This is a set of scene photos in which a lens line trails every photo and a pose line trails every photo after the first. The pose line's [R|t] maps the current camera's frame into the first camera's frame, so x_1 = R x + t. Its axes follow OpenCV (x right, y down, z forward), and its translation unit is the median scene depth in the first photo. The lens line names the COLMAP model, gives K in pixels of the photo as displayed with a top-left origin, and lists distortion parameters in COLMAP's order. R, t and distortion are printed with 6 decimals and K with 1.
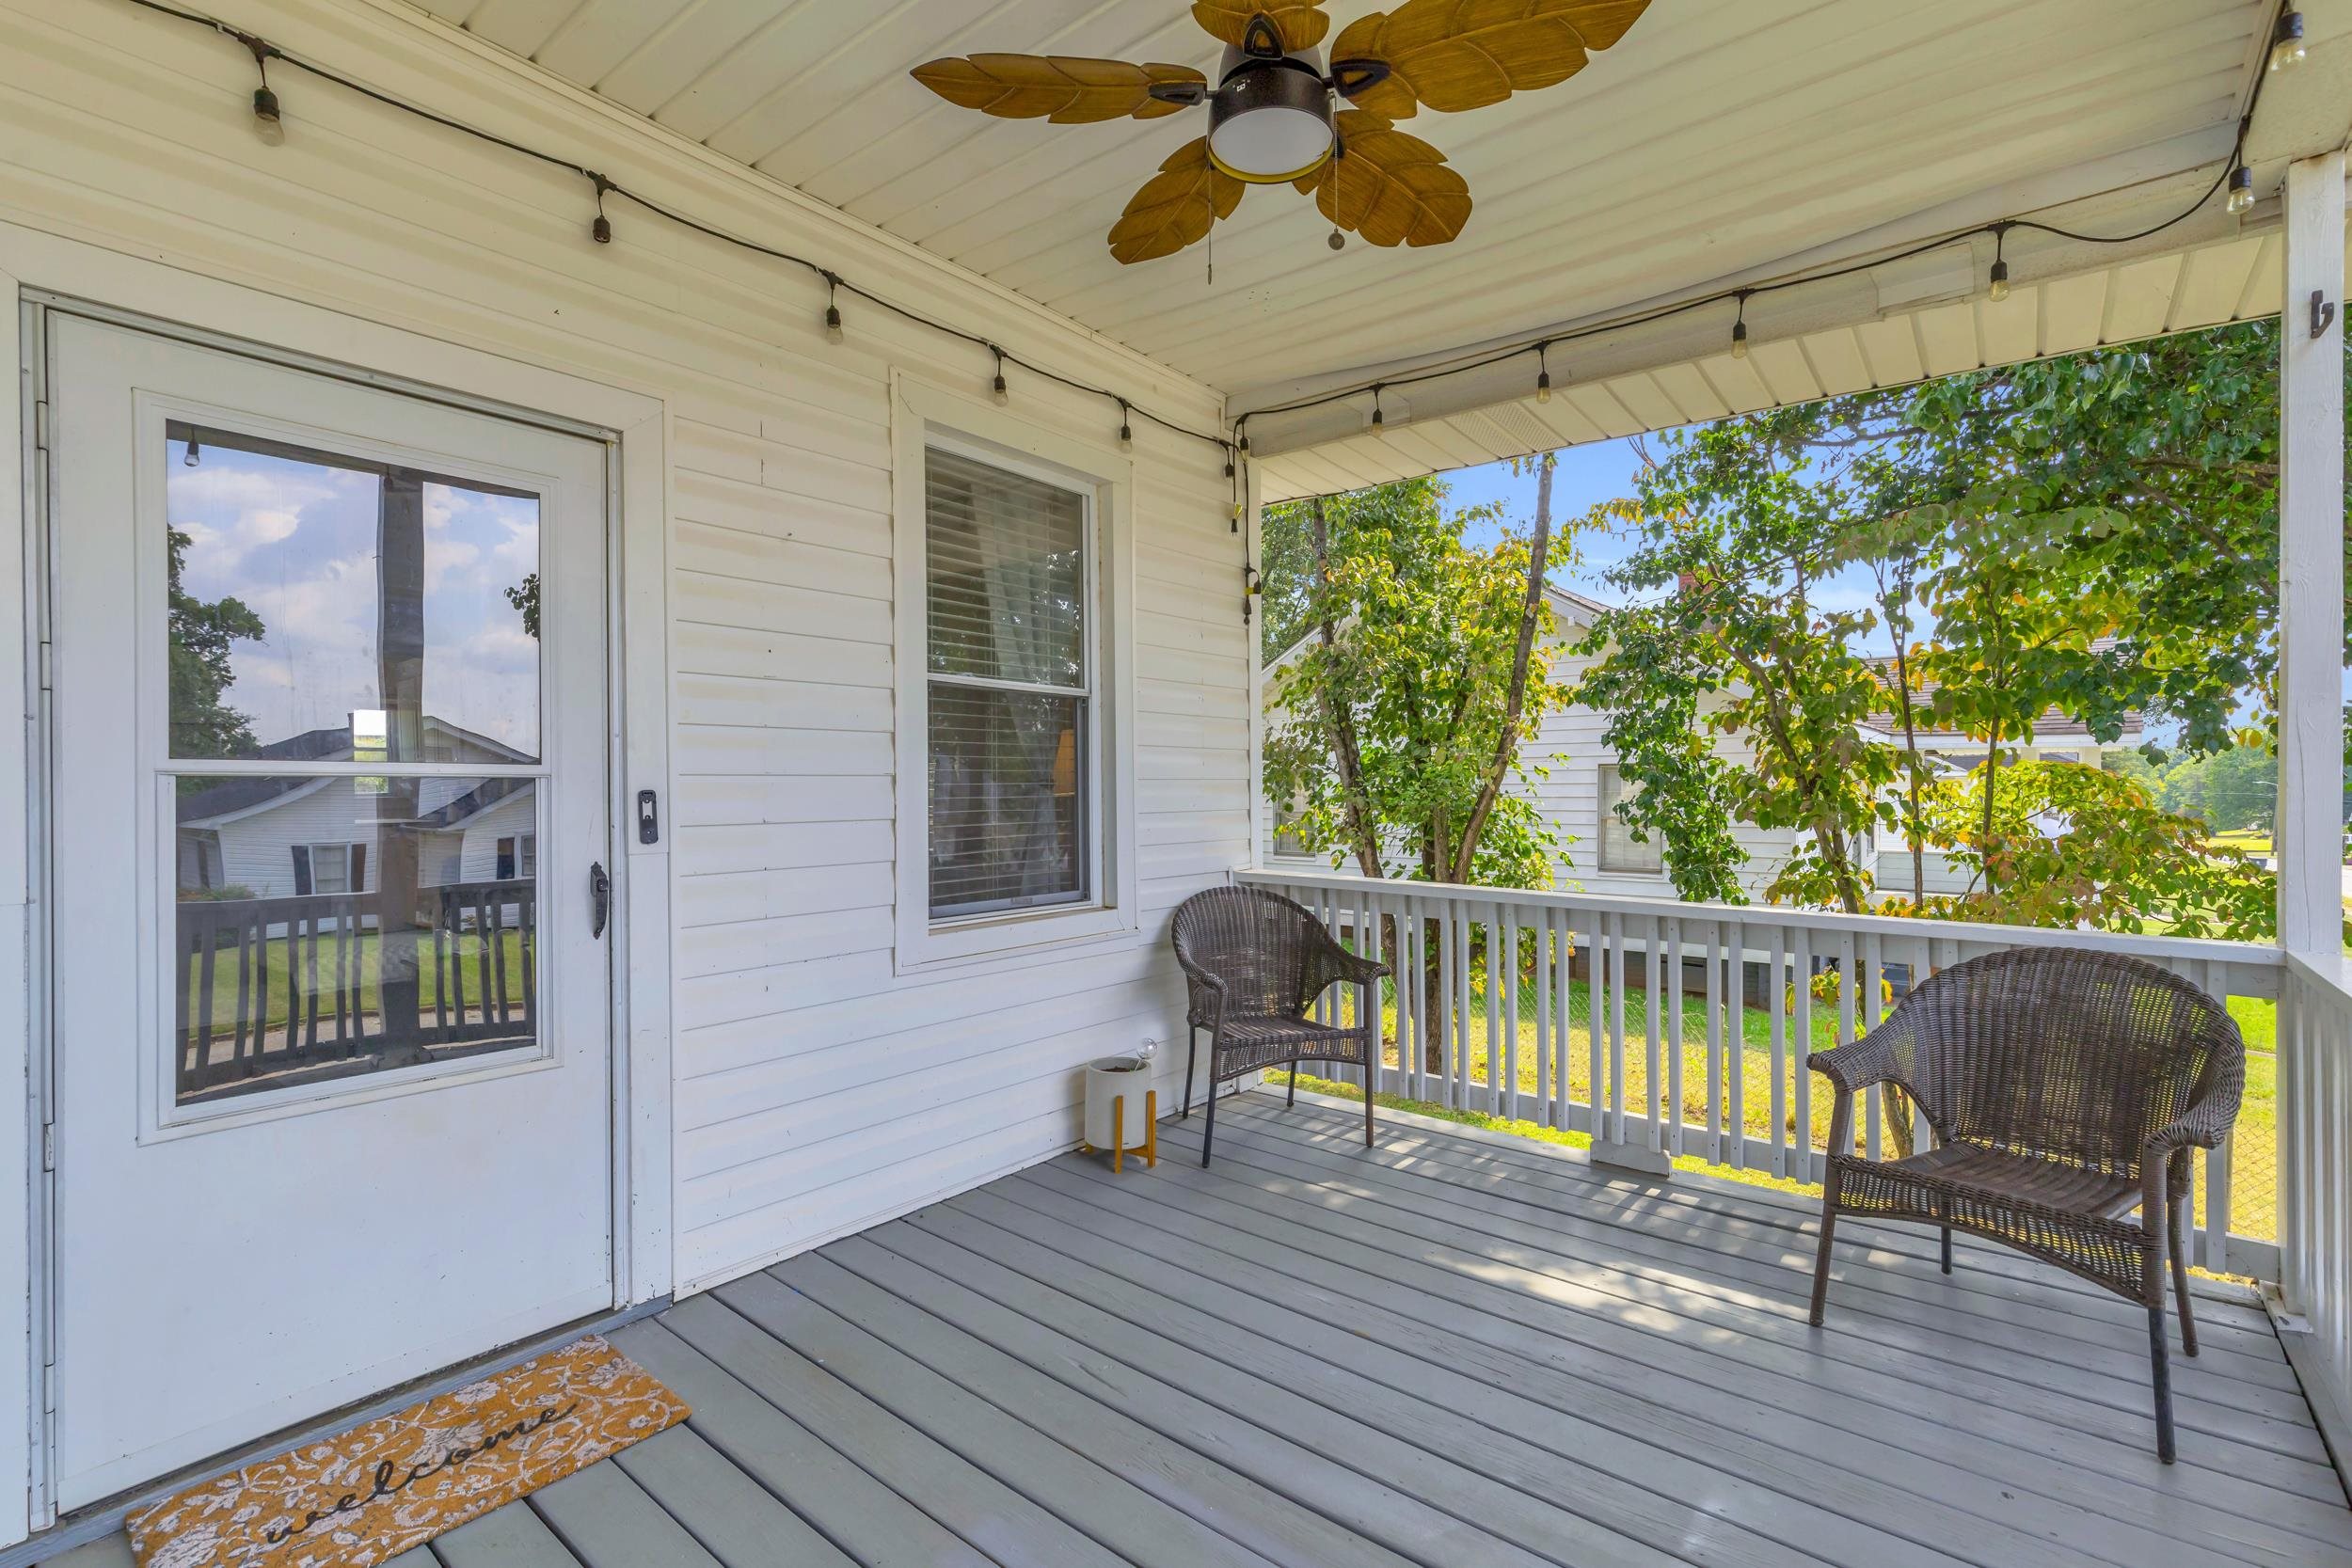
lens RADIAL K [[1068.5, 0, 1182.3], [0, 1068.5, 782.6], [0, 0, 1]] dist [0.000597, 0.000179]
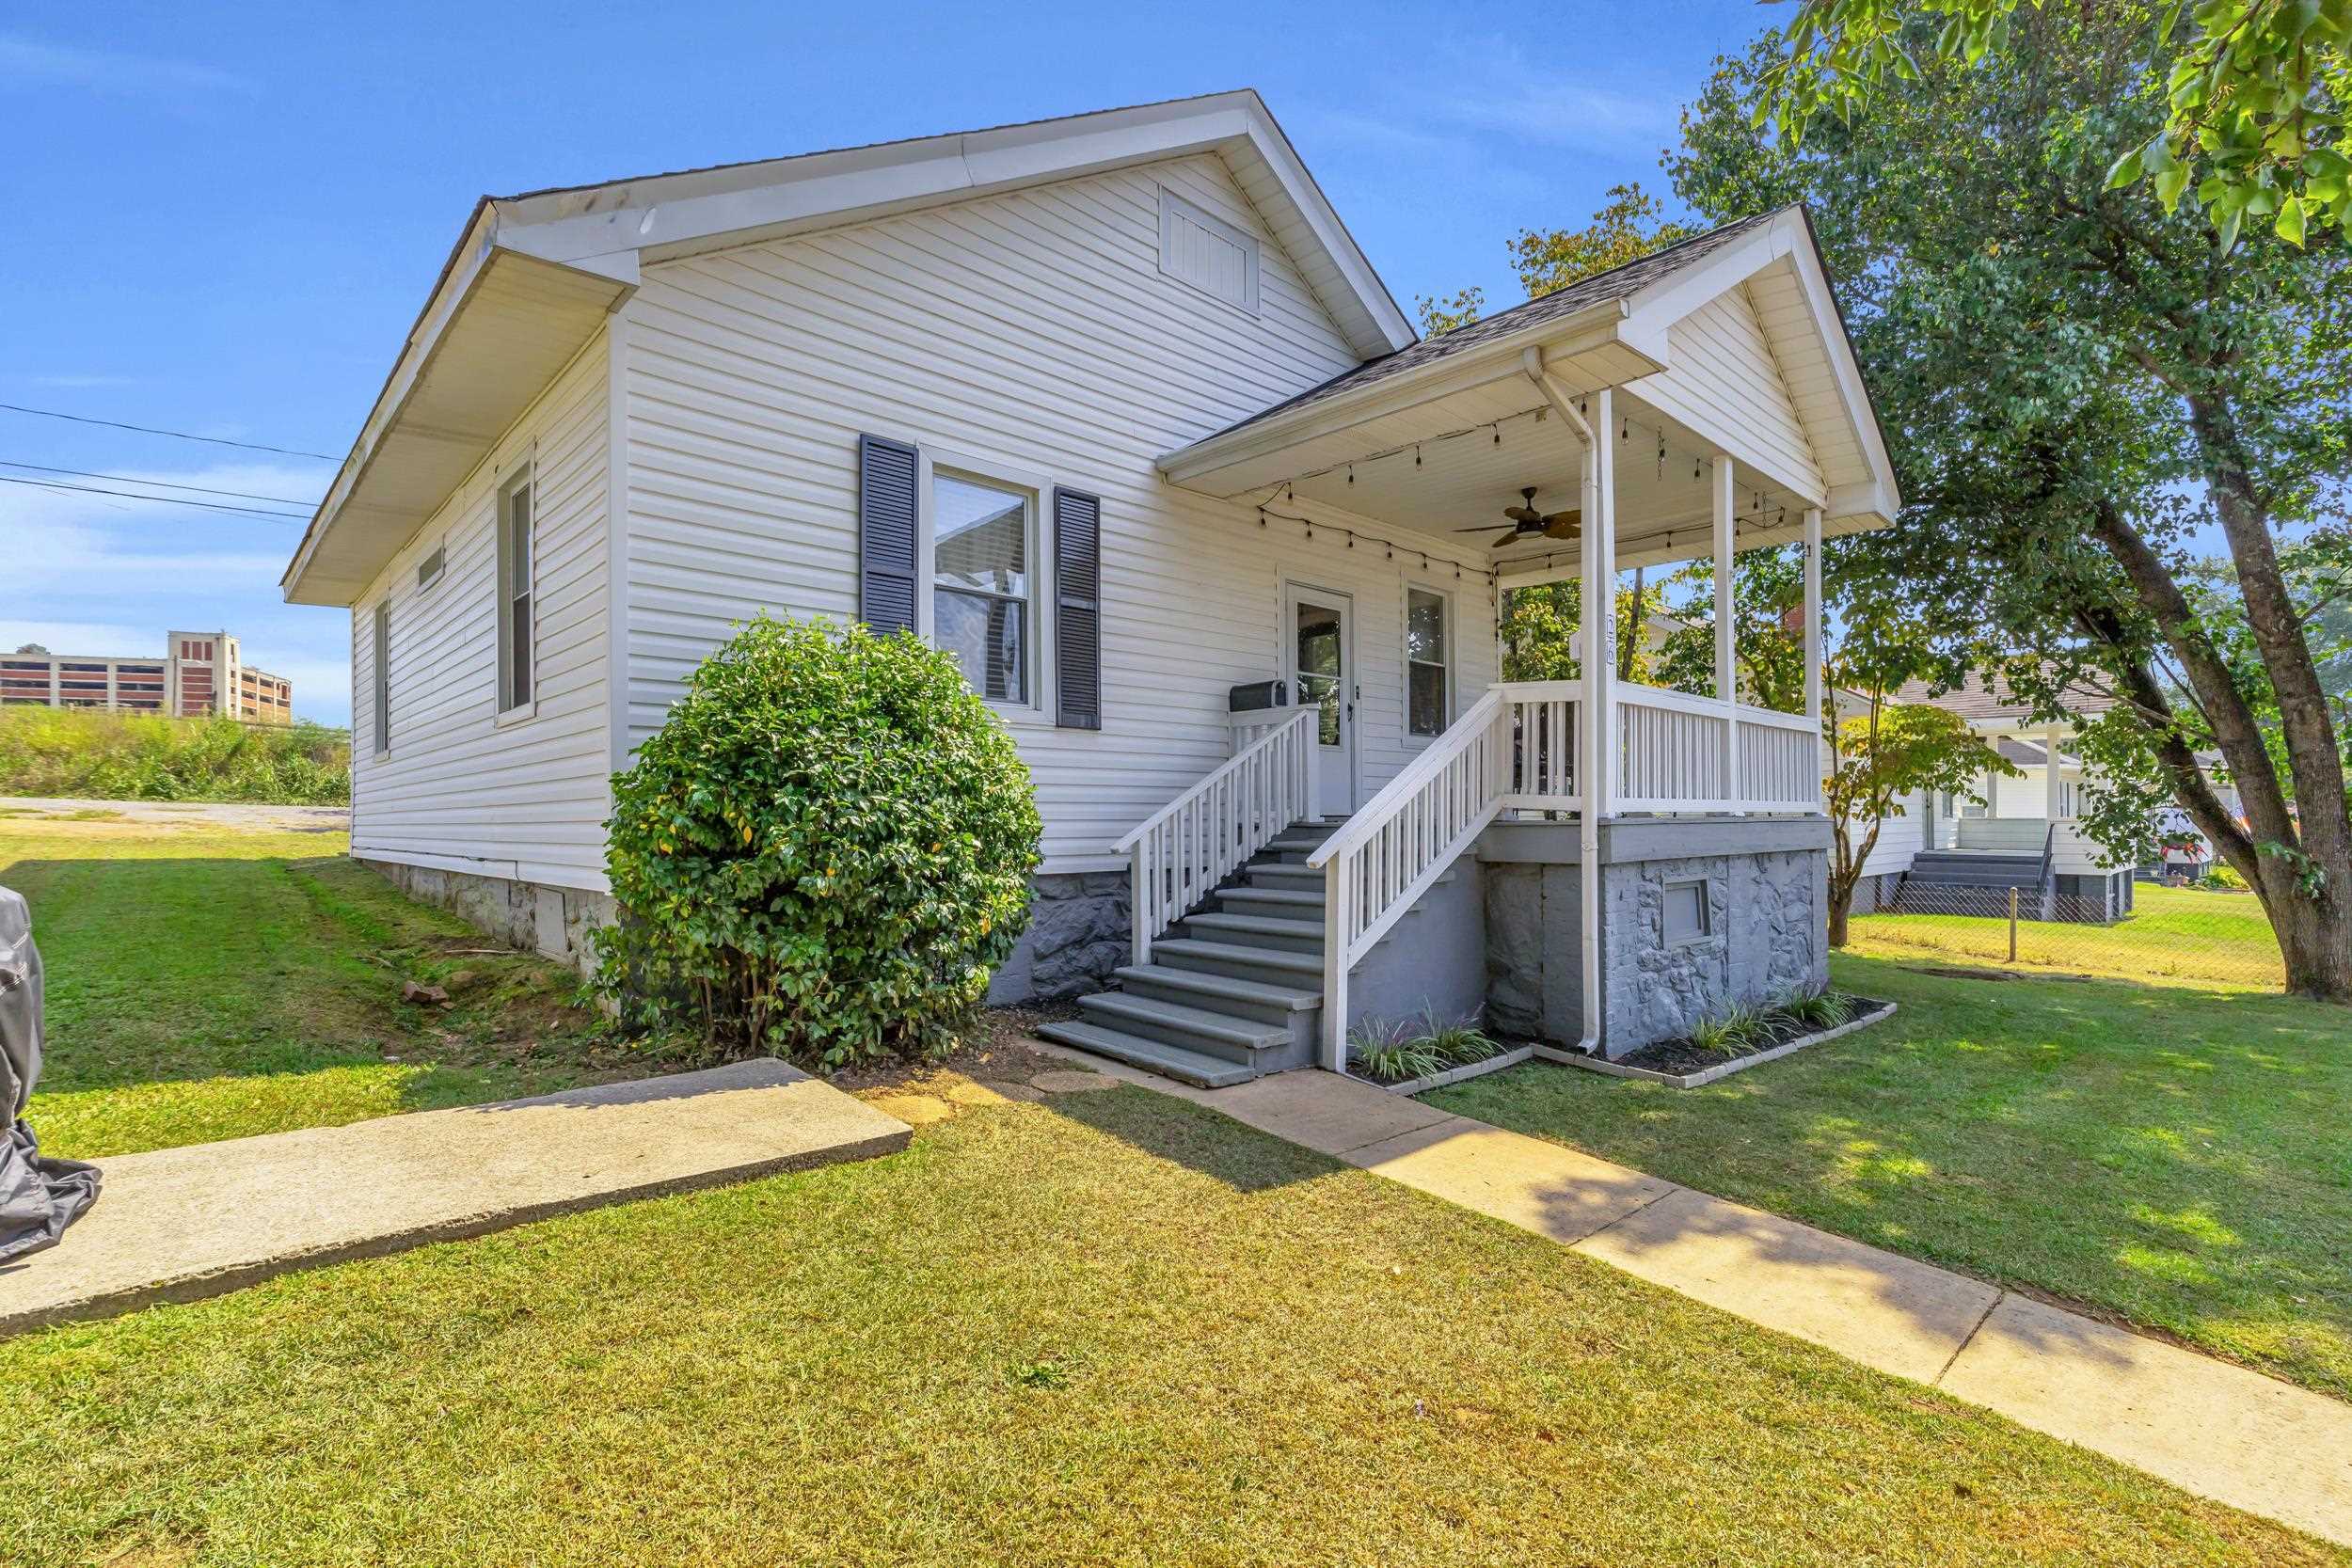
lens RADIAL K [[1068.5, 0, 1170.9], [0, 1068.5, 784.0], [0, 0, 1]] dist [0.000597, 0.000179]
pose [[0.989710, -0.001003, -0.143085, -0.201437], [-0.002395, 0.999719, -0.023572, 0.149456], [0.143068, 0.023672, 0.989430, -0.956117]]
